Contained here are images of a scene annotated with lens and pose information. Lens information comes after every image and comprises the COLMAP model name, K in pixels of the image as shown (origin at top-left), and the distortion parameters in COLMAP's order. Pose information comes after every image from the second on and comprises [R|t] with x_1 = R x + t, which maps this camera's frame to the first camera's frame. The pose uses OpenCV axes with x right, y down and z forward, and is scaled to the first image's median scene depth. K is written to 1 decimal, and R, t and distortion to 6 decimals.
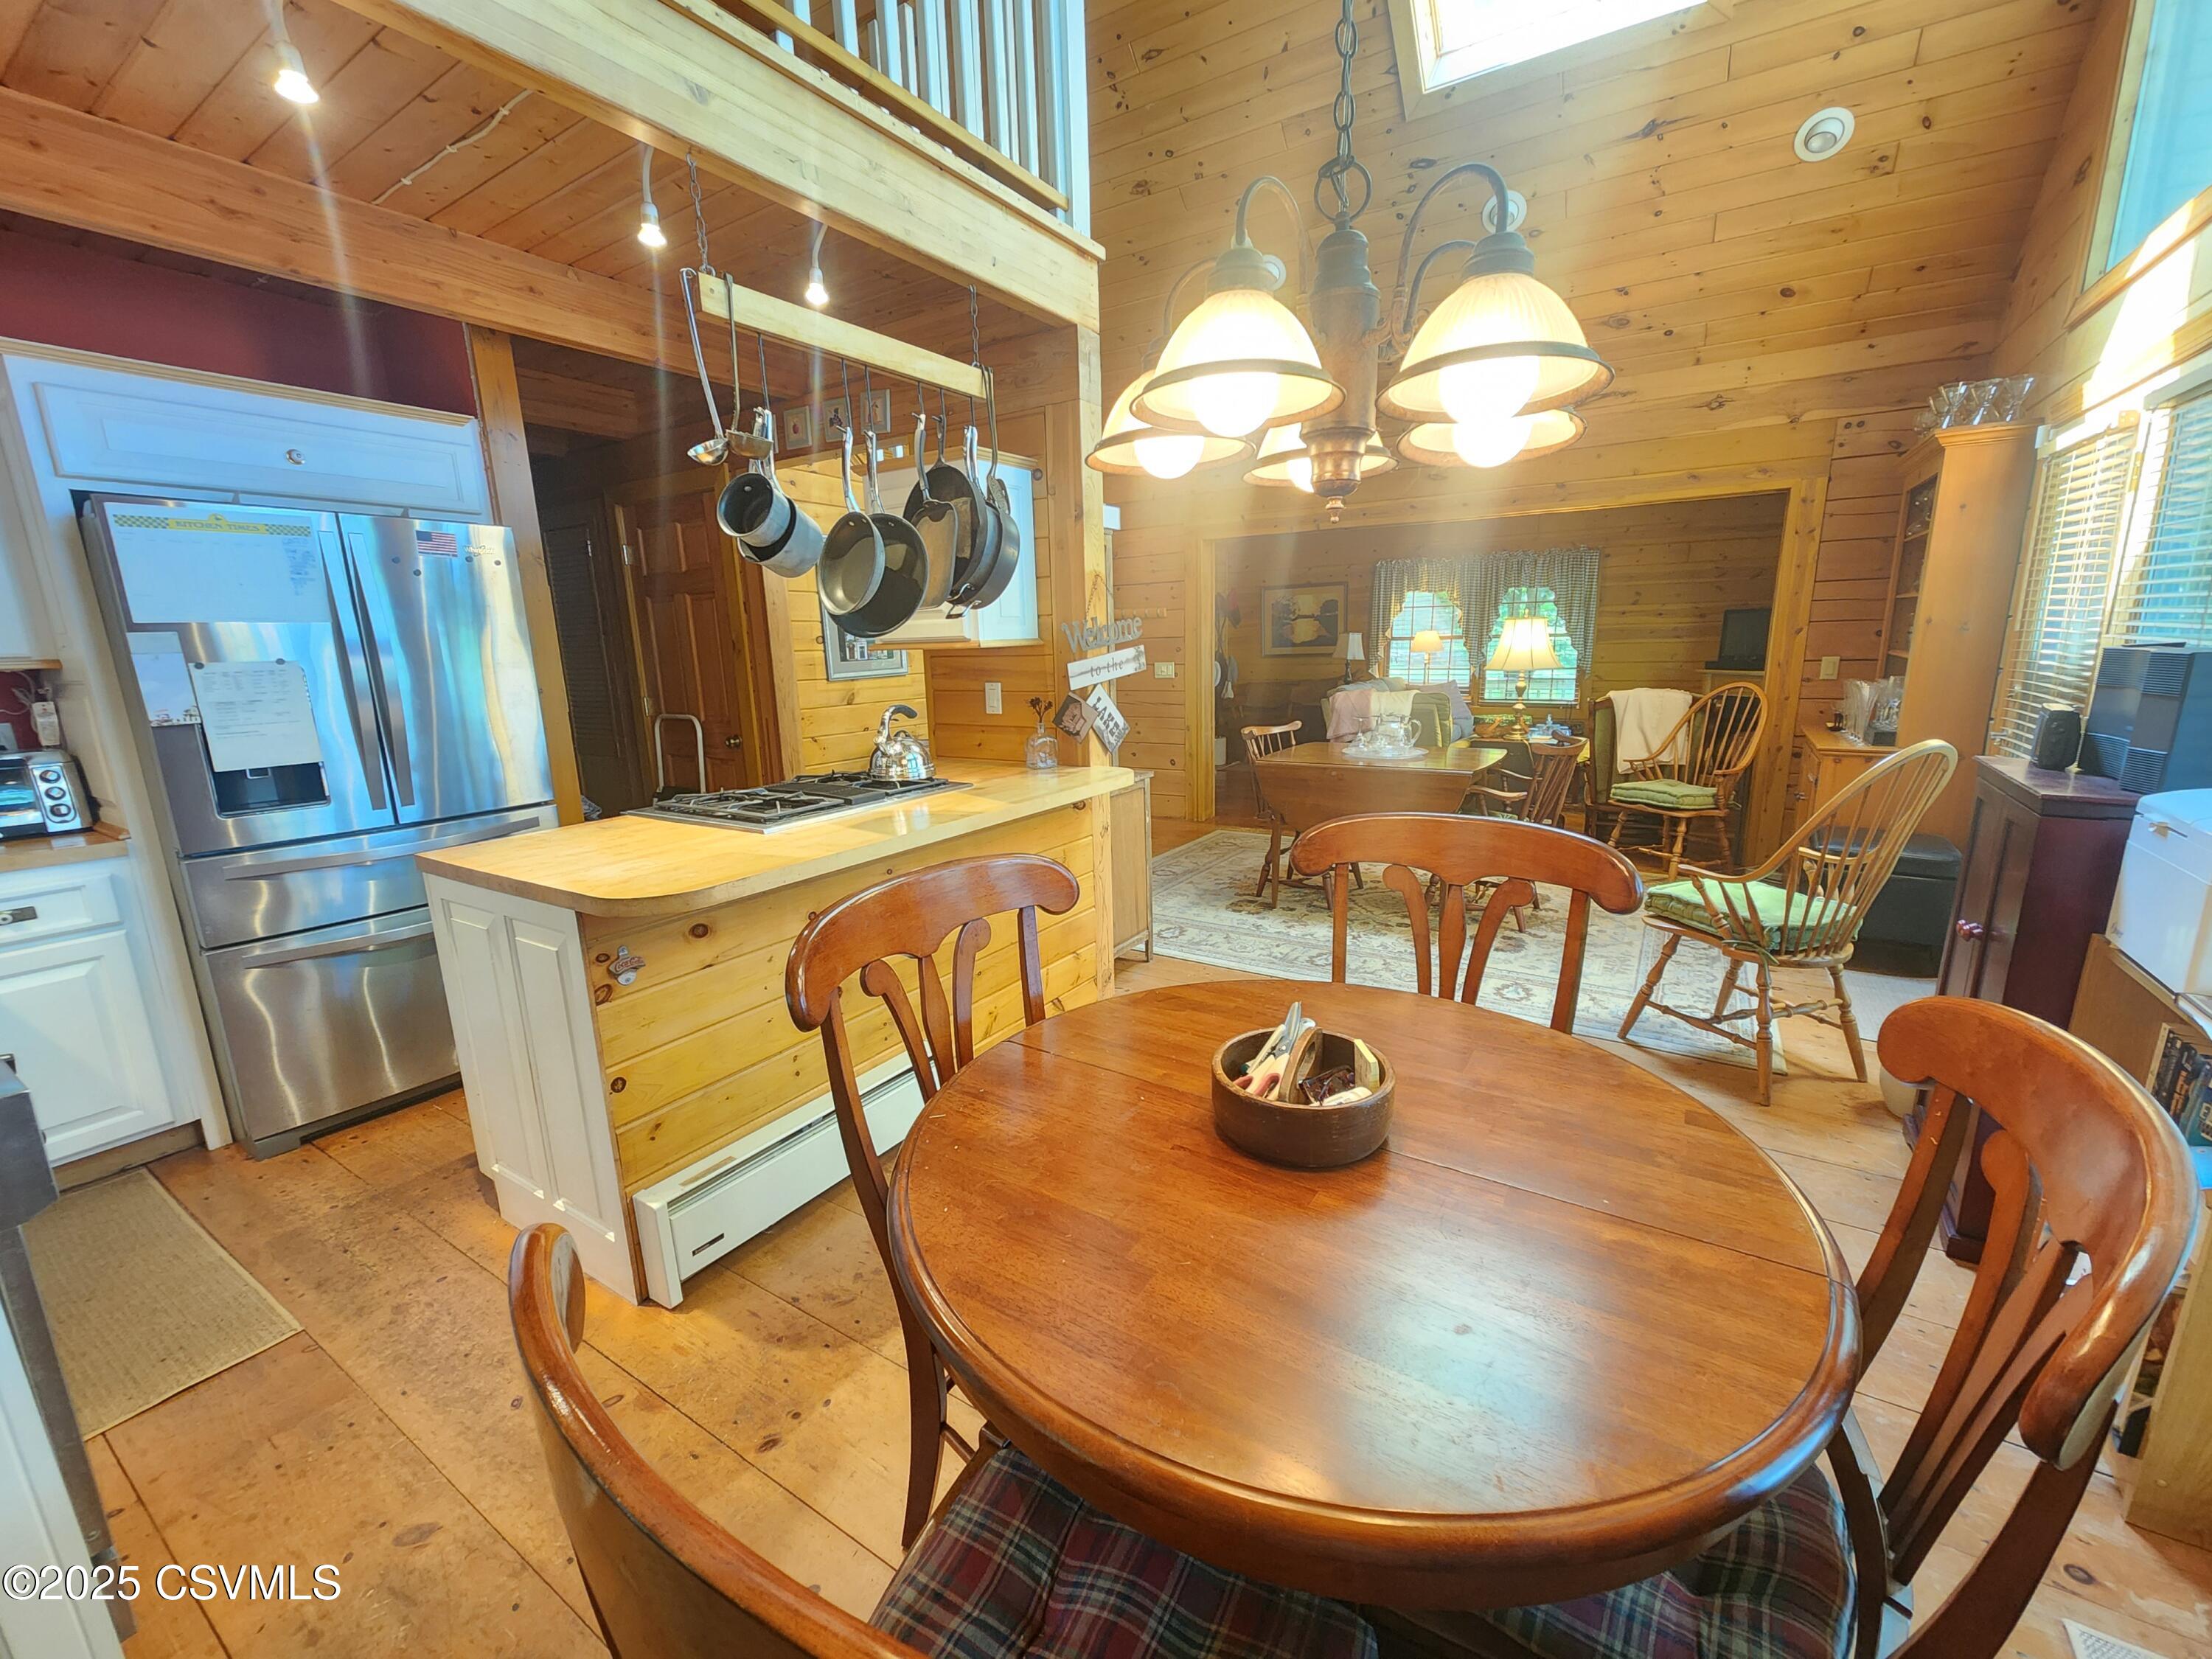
lens RADIAL K [[895.8, 0, 1102.5], [0, 895.8, 828.0], [0, 0, 1]] dist [0.001213, 0.001322]
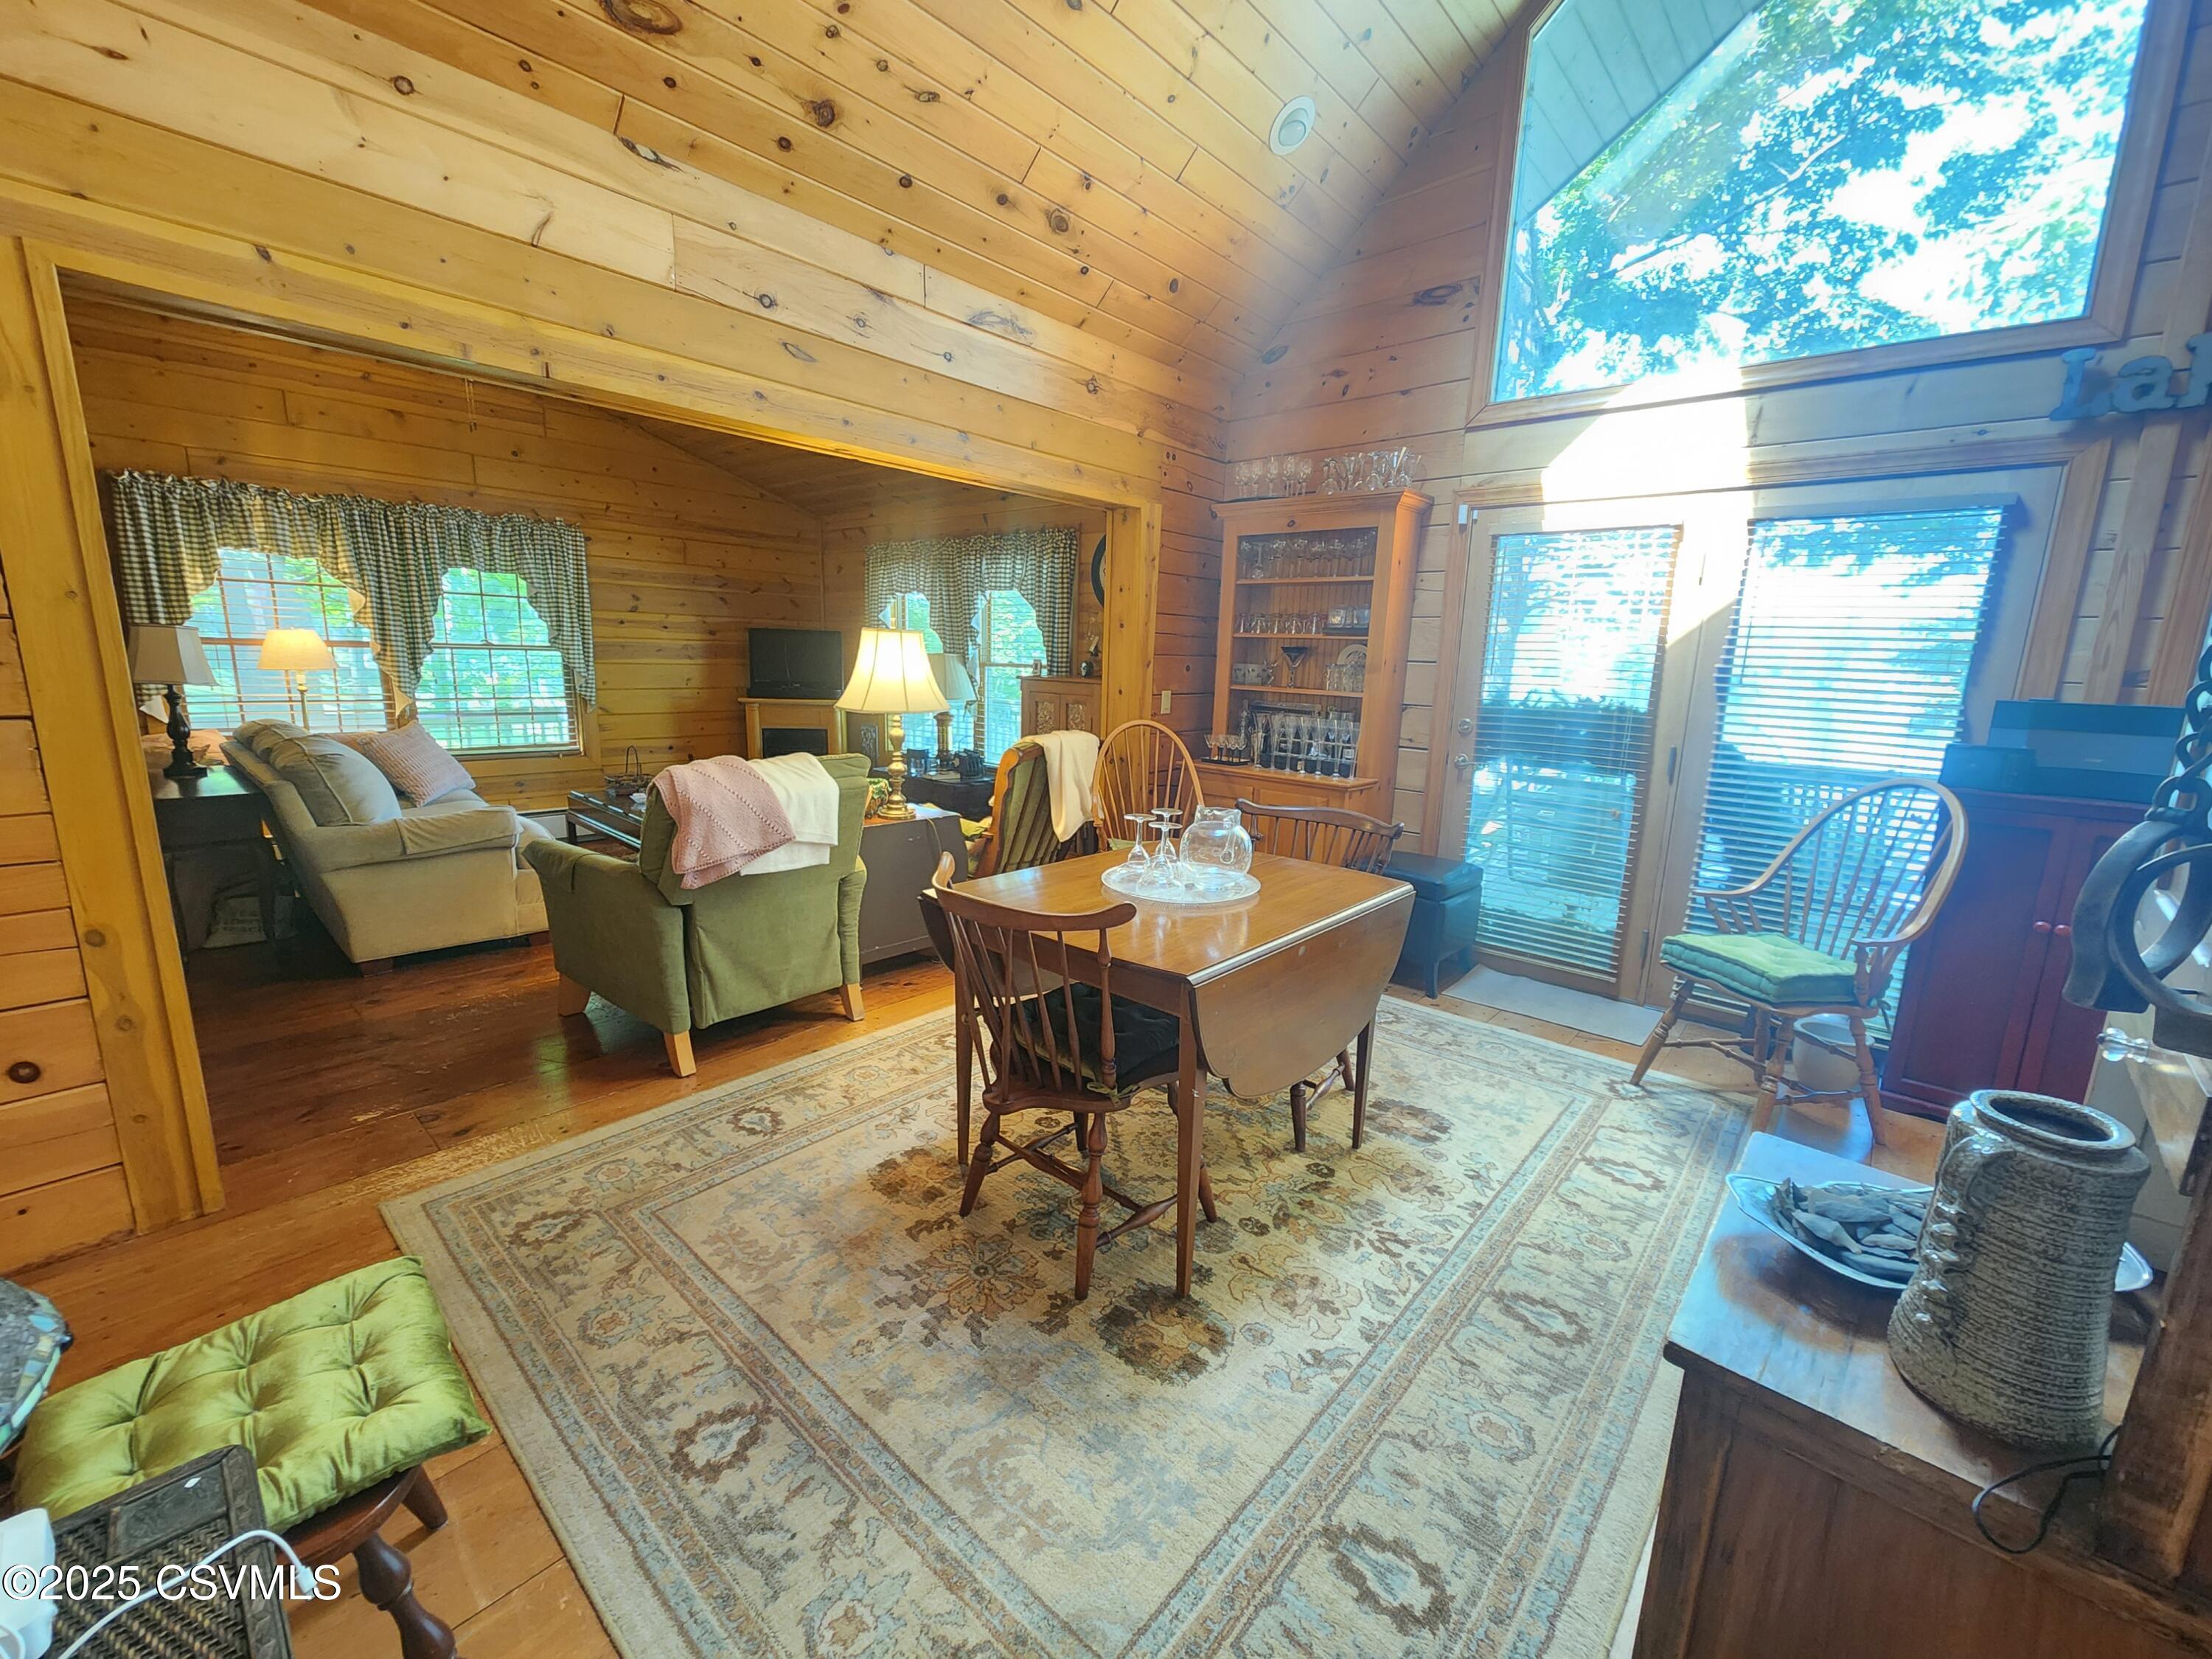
lens RADIAL K [[900.9, 0, 1107.0], [0, 900.9, 831.2], [0, 0, 1]] dist [0.001243, 0.000117]
pose [[0.149557, -0.160834, 0.975584, -0.285488], [0.173383, 0.975659, 0.134267, -0.276506], [-0.973433, 0.149070, 0.173803, 1.368224]]
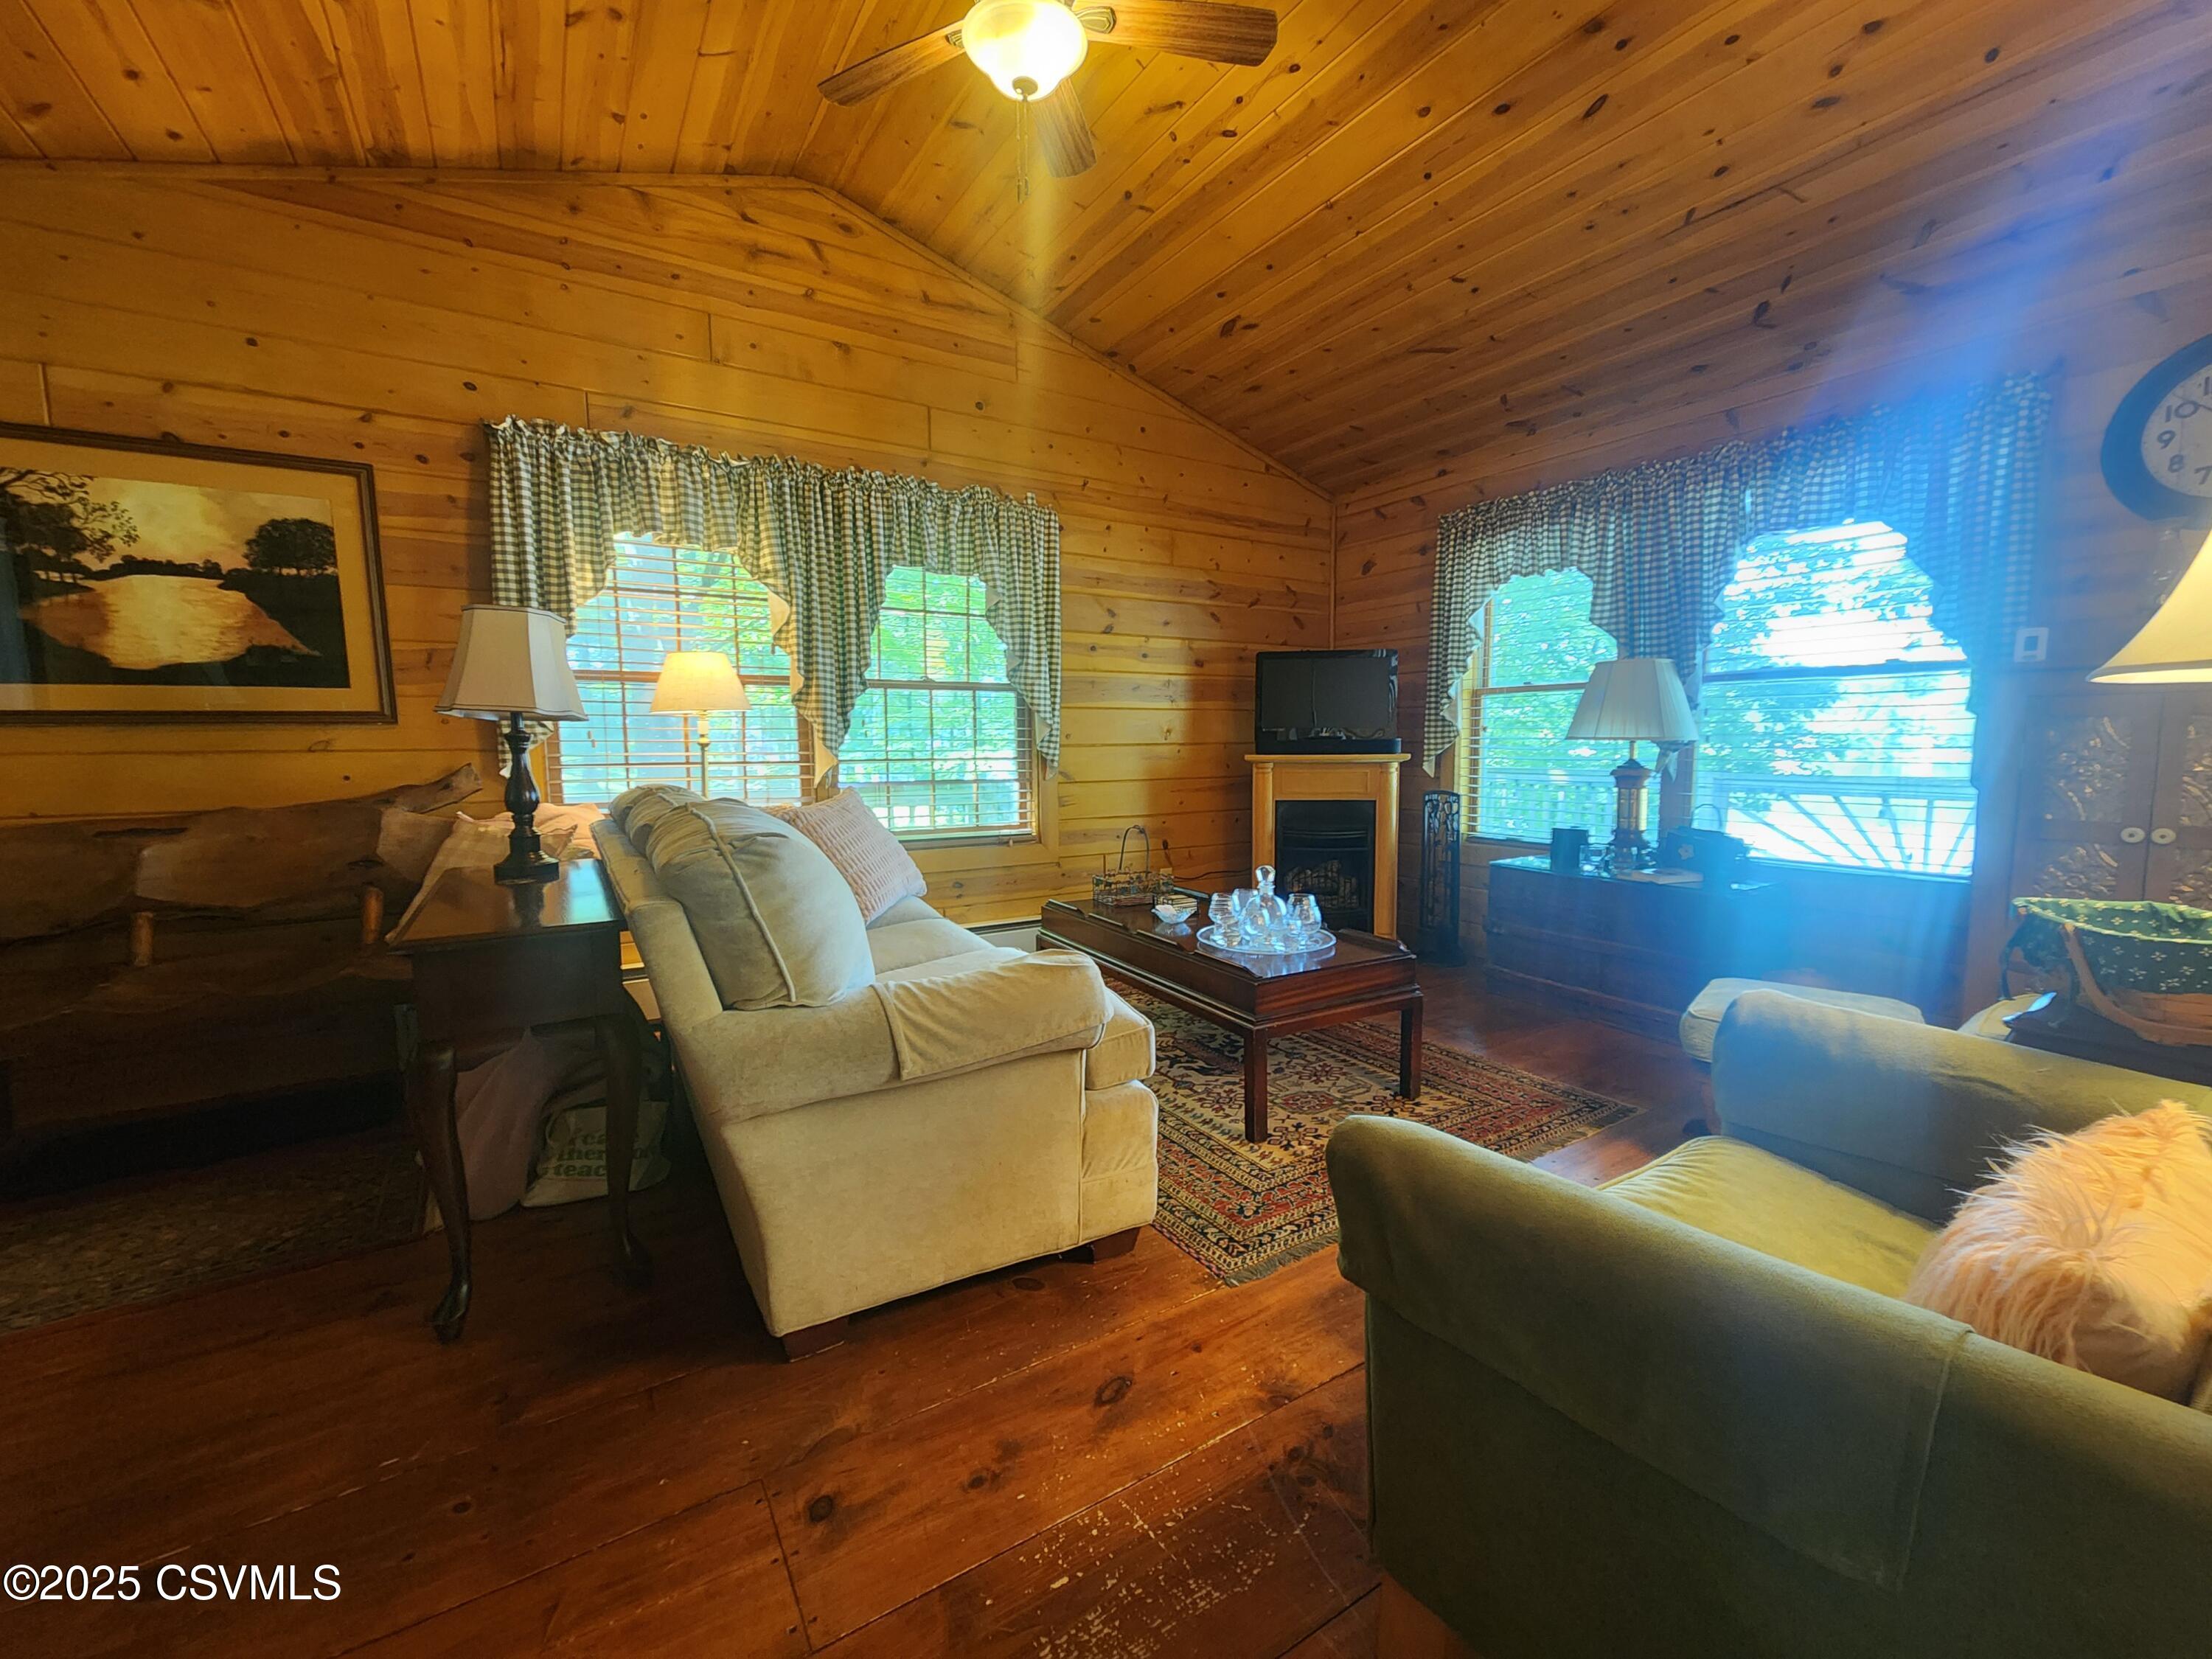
lens RADIAL K [[907.8, 0, 1116.2], [0, 907.8, 828.6], [0, 0, 1]] dist [0.000491, -0.000185]
pose [[0.422553, -0.063388, 0.904119, 0.323574], [0.184285, 0.982722, -0.017229, -0.346999], [-0.887405, 0.173895, 0.426934, 2.113996]]
